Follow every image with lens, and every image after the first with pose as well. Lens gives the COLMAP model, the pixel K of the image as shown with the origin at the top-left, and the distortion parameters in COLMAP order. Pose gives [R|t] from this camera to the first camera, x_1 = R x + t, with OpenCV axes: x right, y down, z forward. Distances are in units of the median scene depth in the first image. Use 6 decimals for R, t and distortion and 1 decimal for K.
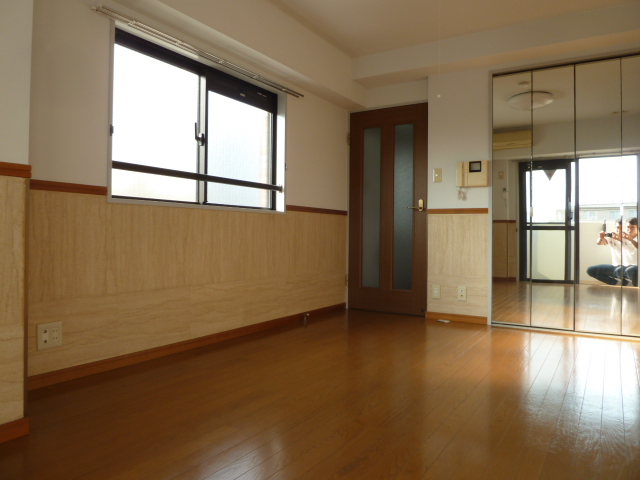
lens RADIAL K [[474.8, 0, 322.0], [0, 474.8, 235.7], [0, 0, 1]] dist [-0.021735, -0.013745]
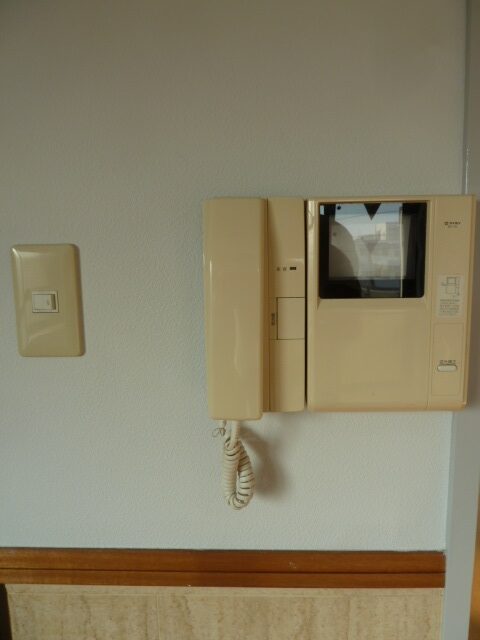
lens RADIAL K [[474.8, 0, 240.1], [0, 474.8, 318.9], [0, 0, 1]] dist [-0.021735, -0.013745]
pose [[0.865623, -0.088244, 0.492858, 0.231721], [0.020128, 0.989684, 0.141847, -0.144306], [-0.500291, -0.112865, 0.858470, 0.897533]]
